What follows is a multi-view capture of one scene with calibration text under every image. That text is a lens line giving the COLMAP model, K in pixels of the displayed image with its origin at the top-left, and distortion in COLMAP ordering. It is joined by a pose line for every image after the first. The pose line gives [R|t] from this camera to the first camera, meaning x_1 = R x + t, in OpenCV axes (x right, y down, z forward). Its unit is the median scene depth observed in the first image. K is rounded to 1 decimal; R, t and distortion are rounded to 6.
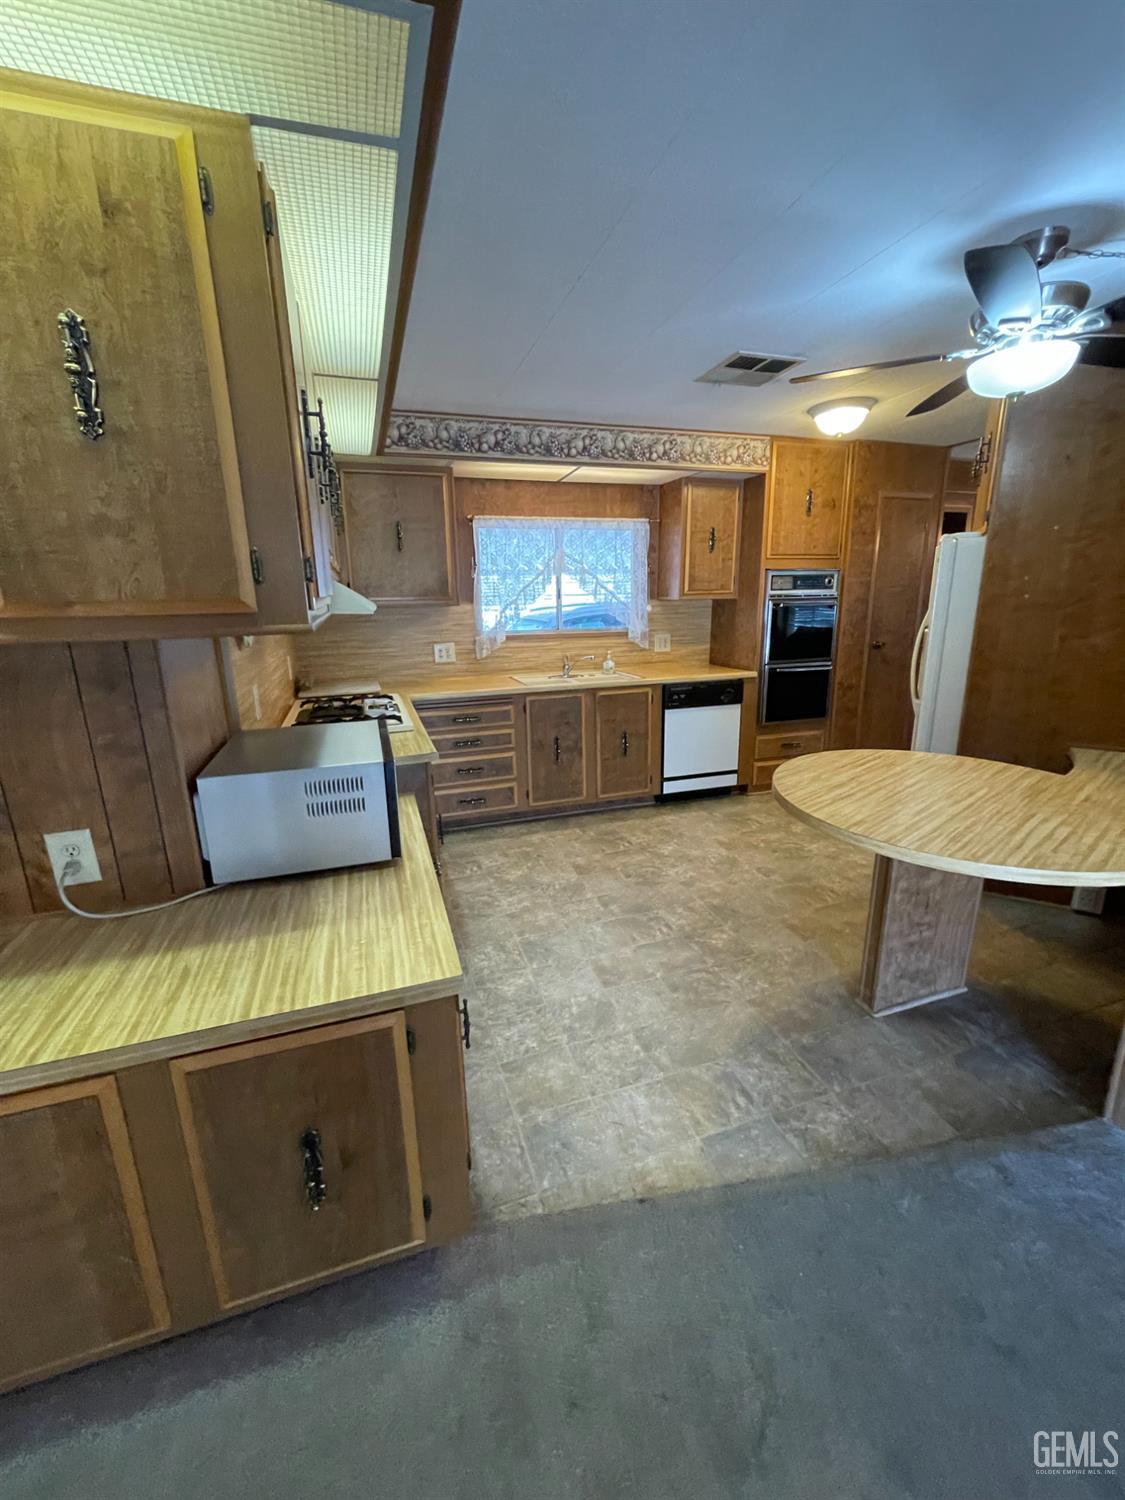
lens RADIAL K [[606.1, 0, 556.7], [0, 606.1, 742.2], [0, 0, 1]] dist [-0.002555, 0.001303]
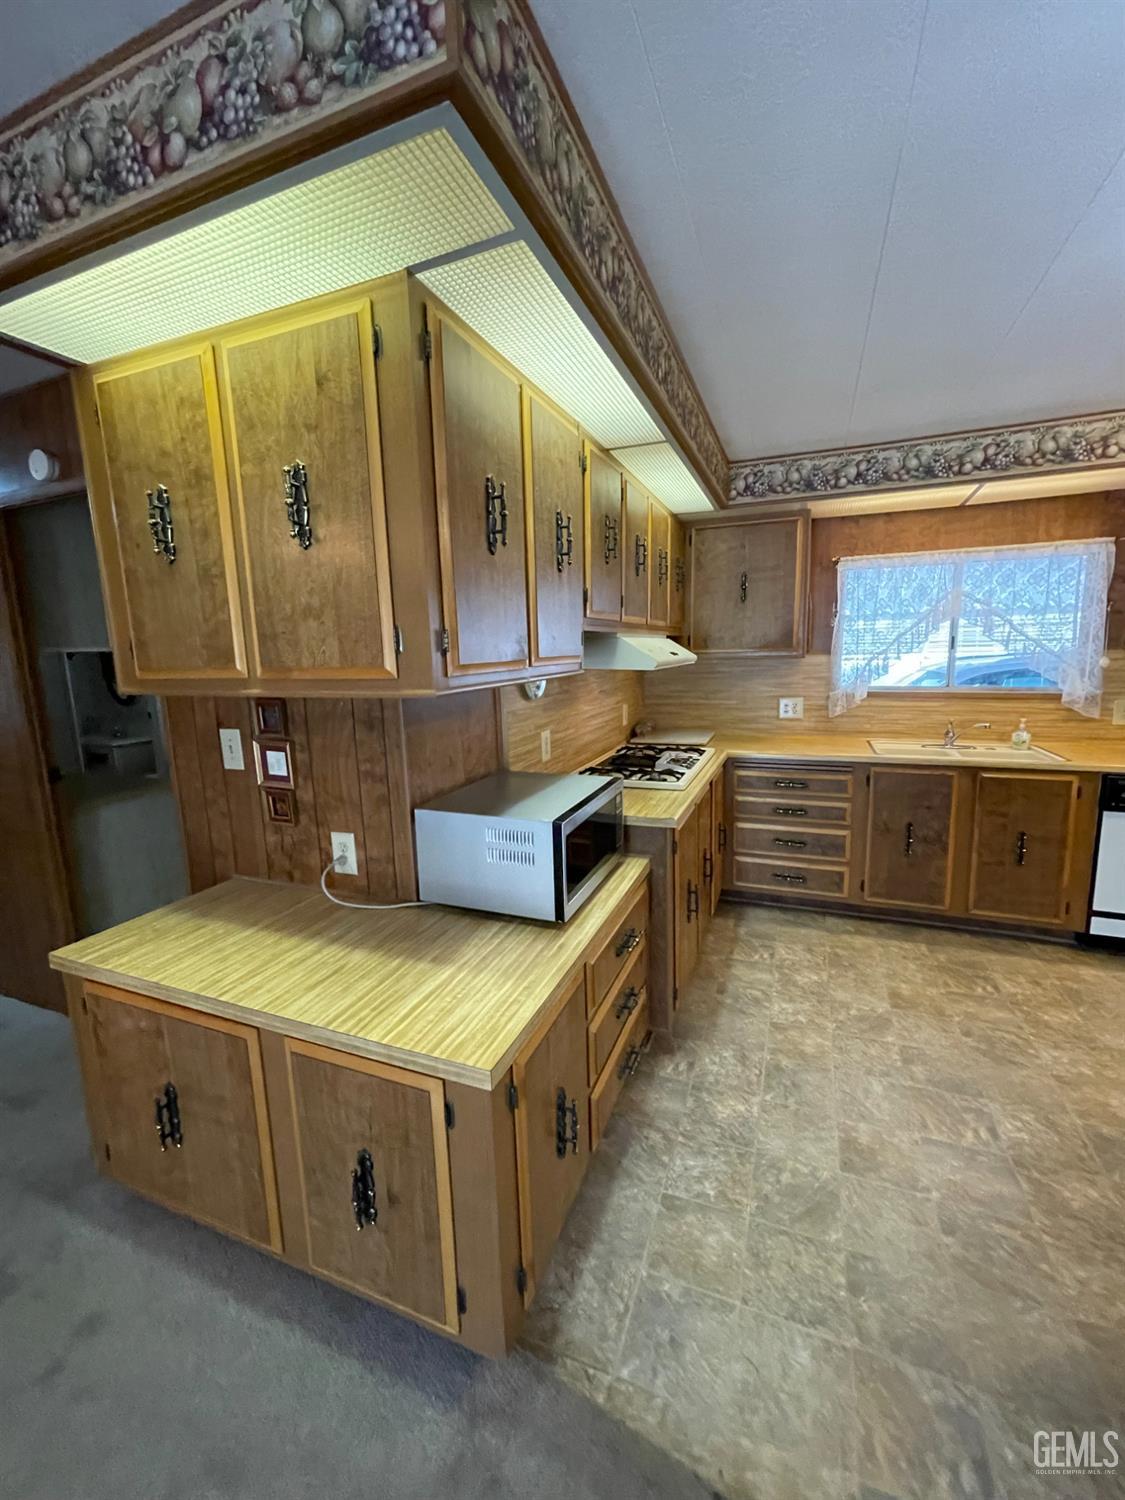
lens RADIAL K [[606.1, 0, 557.4], [0, 606.1, 741.0], [0, 0, 1]] dist [-0.002555, 0.001303]
pose [[0.769188, 0.092594, -0.632278, 0.164606], [-0.138521, 0.990080, -0.023523, -0.037531], [0.623828, 0.105677, 0.774384, 0.105428]]
